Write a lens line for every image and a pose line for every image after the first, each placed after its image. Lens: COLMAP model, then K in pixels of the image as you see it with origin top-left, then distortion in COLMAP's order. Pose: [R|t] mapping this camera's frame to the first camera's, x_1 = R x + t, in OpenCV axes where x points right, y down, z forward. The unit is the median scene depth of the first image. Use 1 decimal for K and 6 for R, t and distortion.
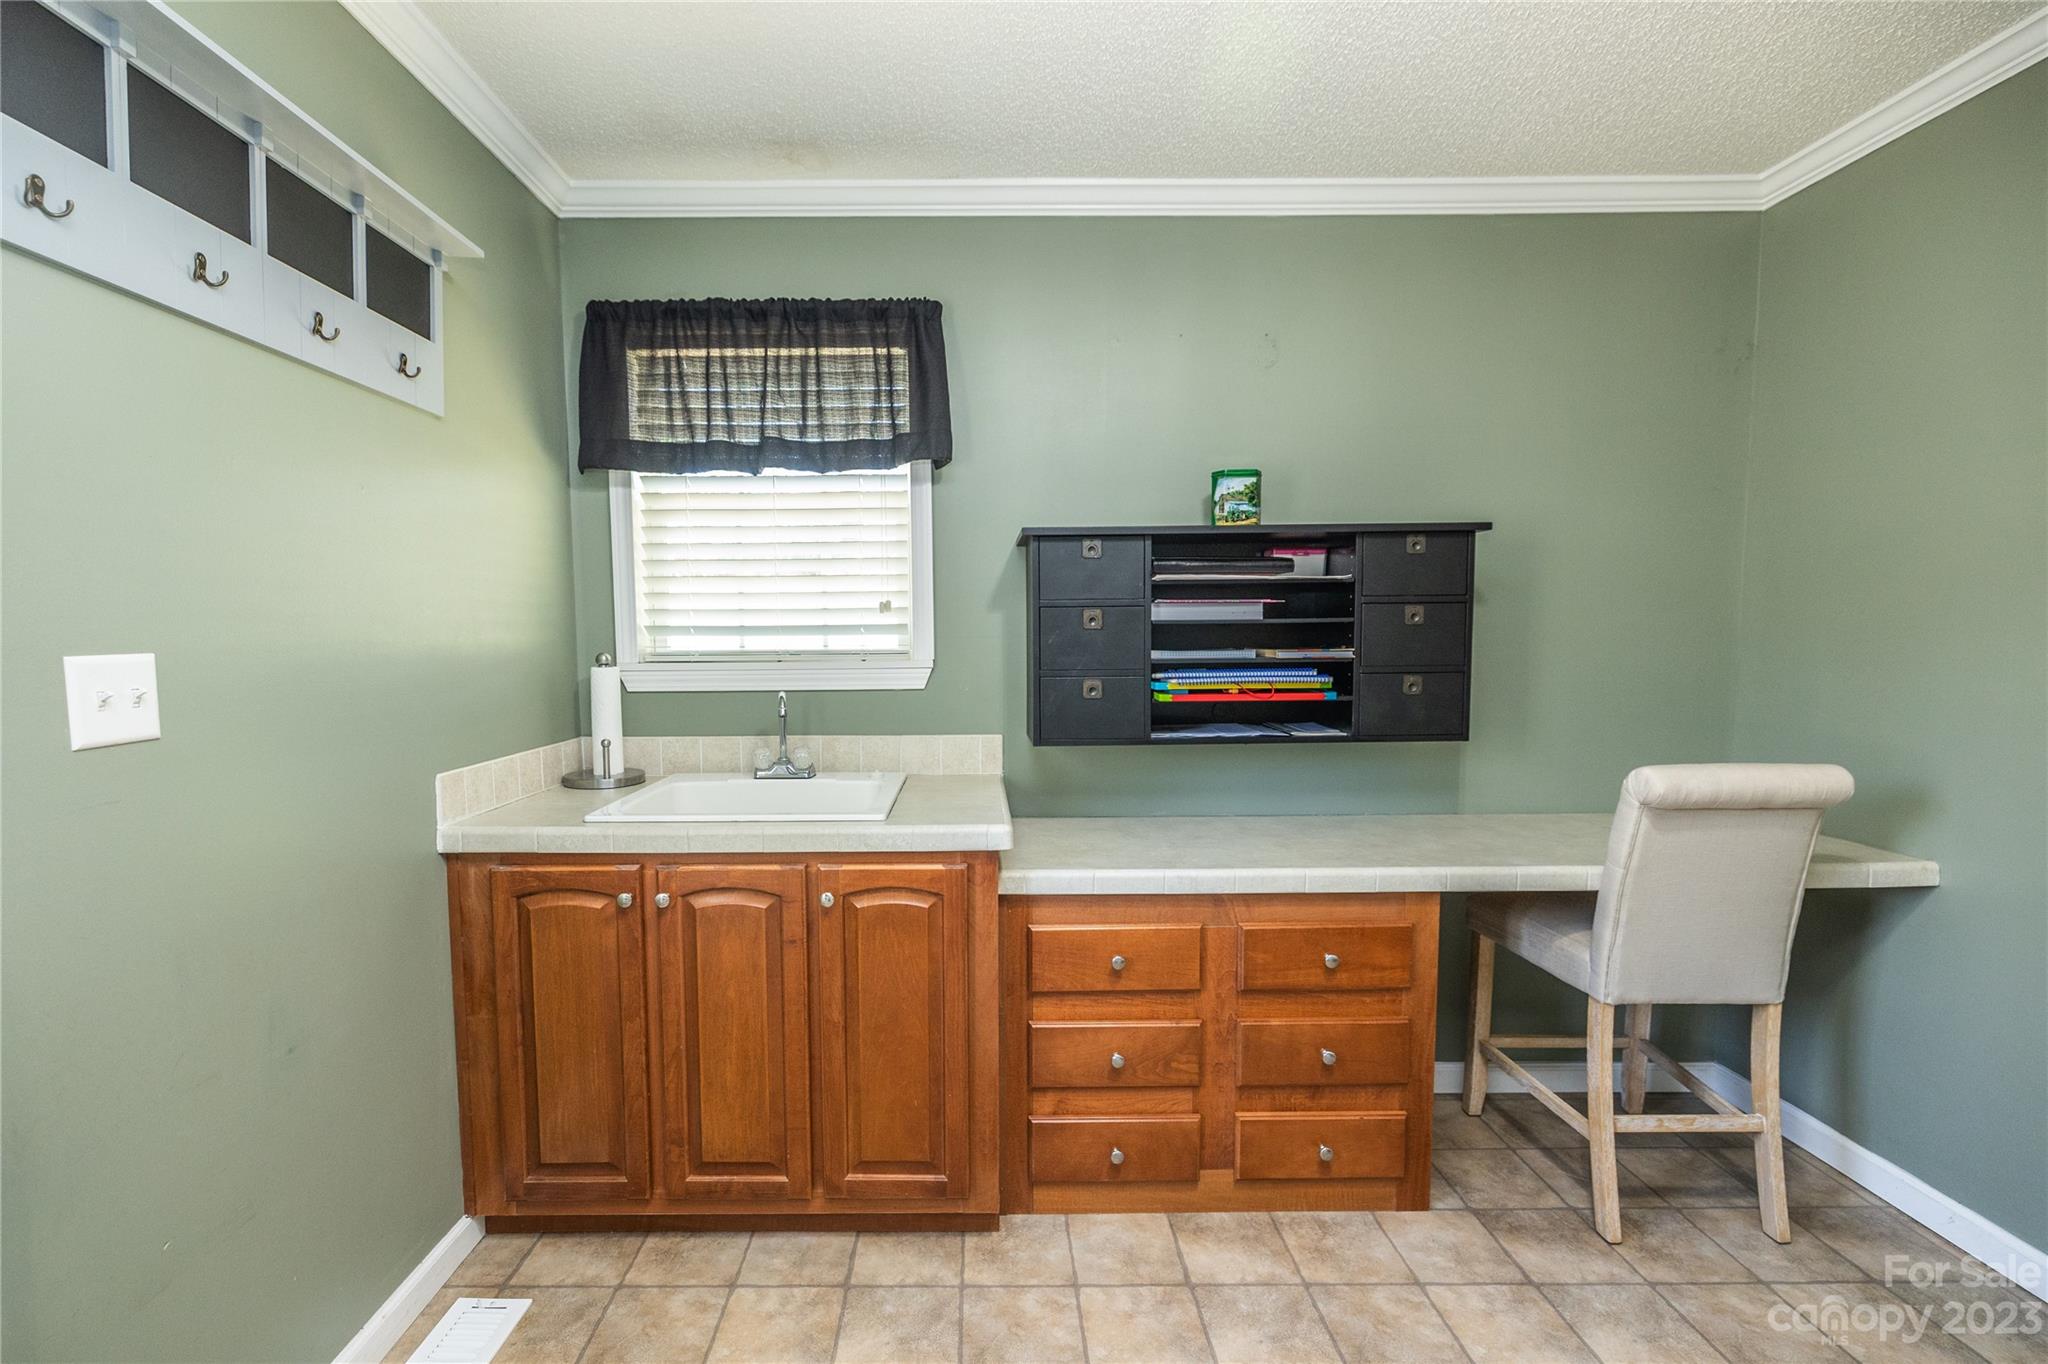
lens RADIAL K [[867.6, 0, 955.1], [0, 867.6, 698.7], [0, 0, 1]] dist [-0.001208, 0.001085]
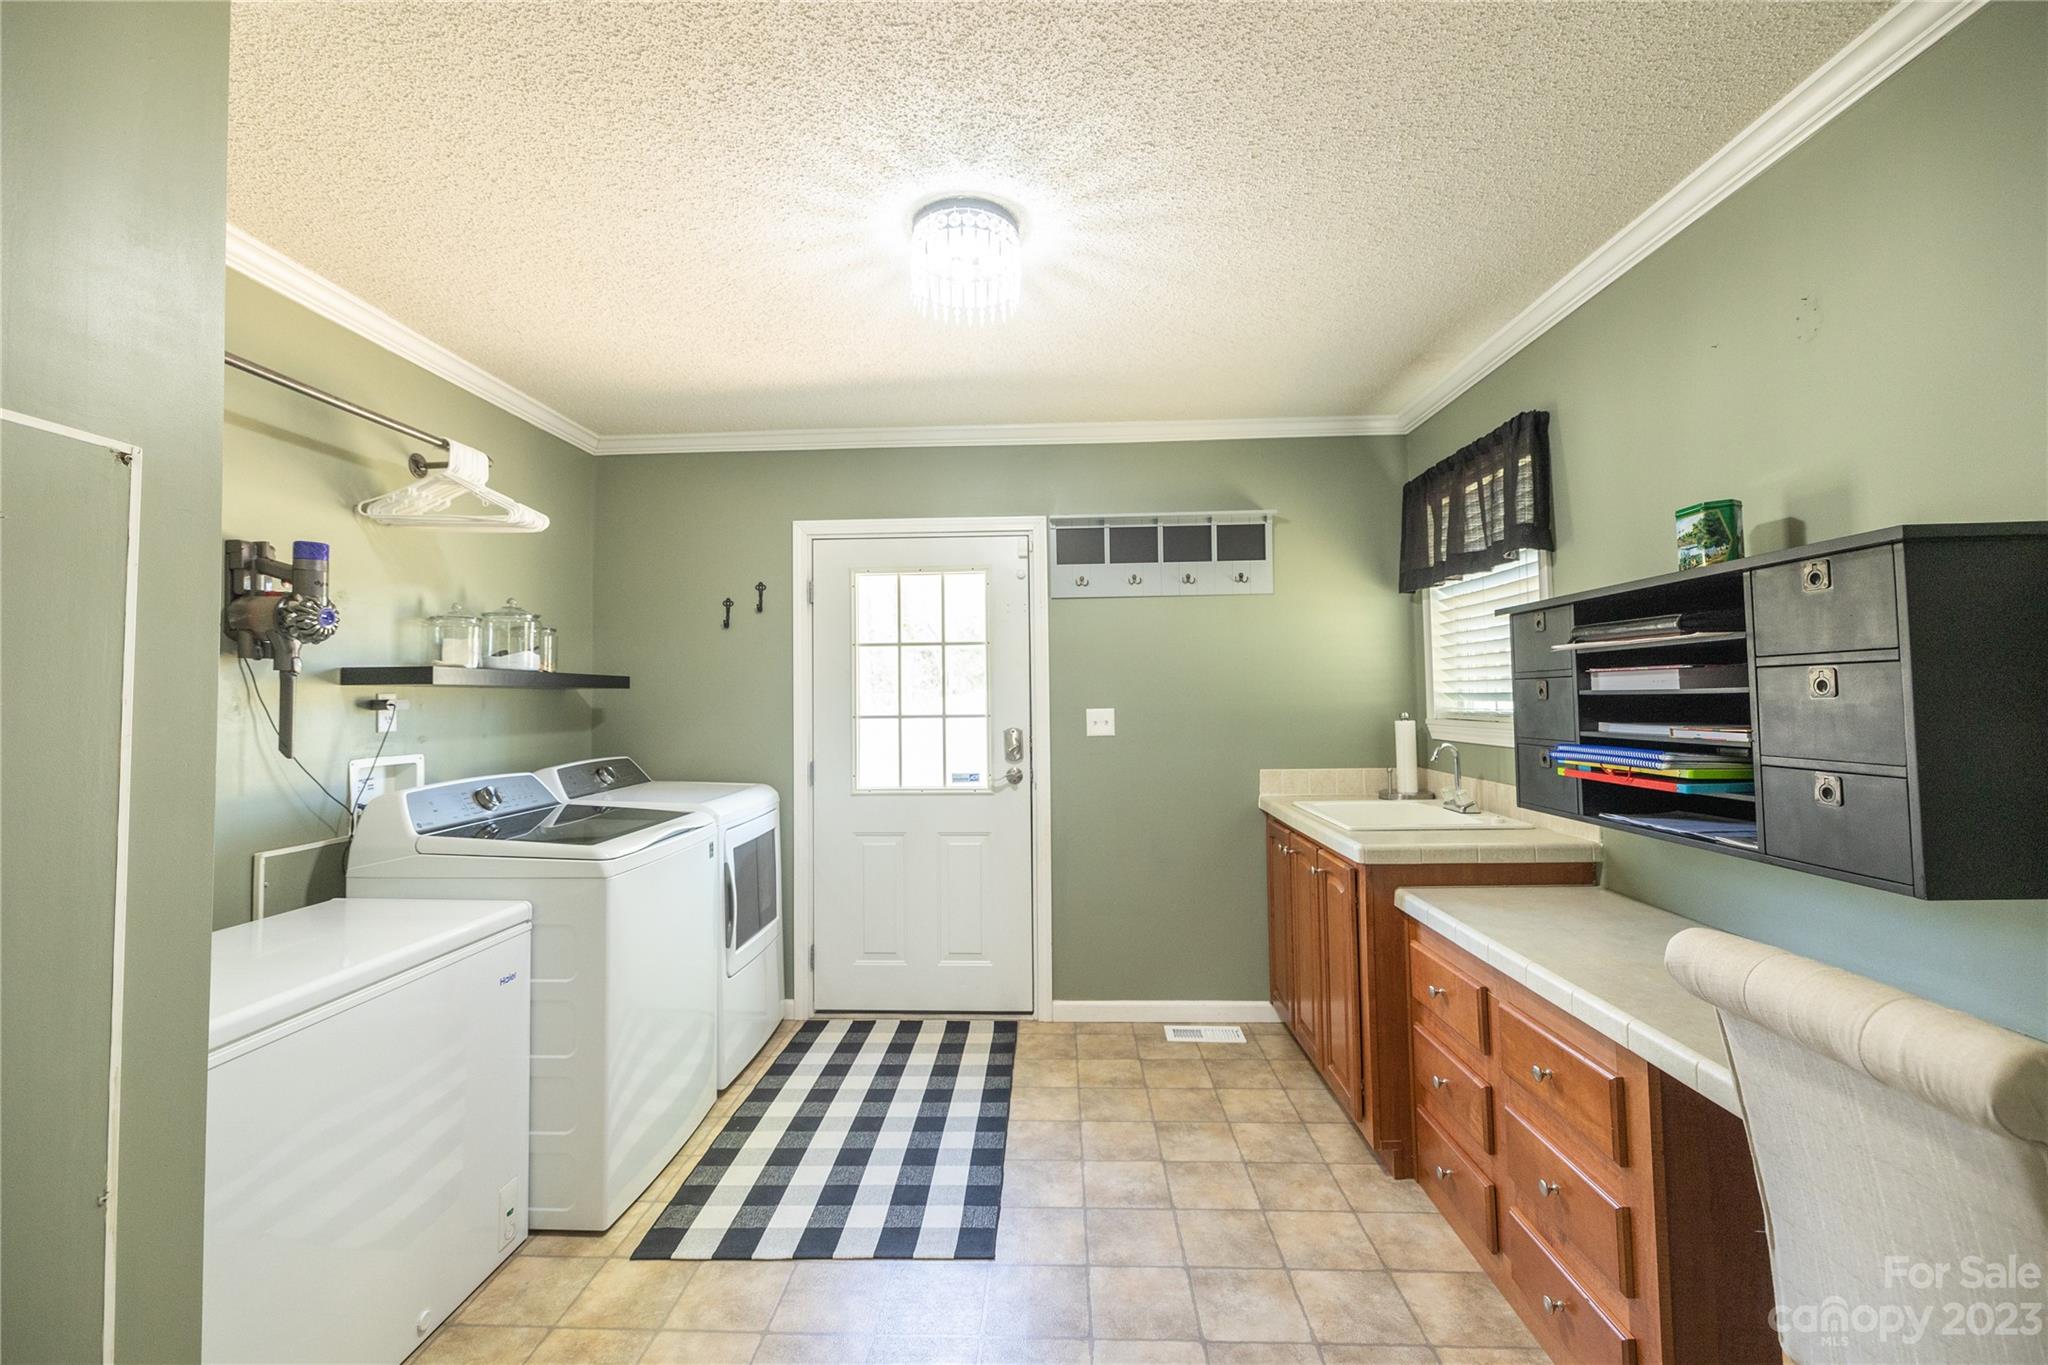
lens RADIAL K [[867.6, 0, 1037.5], [0, 867.6, 680.6], [0, 0, 1]] dist [-0.001208, 0.001085]
pose [[-0.022176, -0.012072, -0.999681, 1.213384], [-0.061169, 0.998070, -0.010696, -0.055712], [0.997881, 0.060913, -0.022872, 0.431321]]
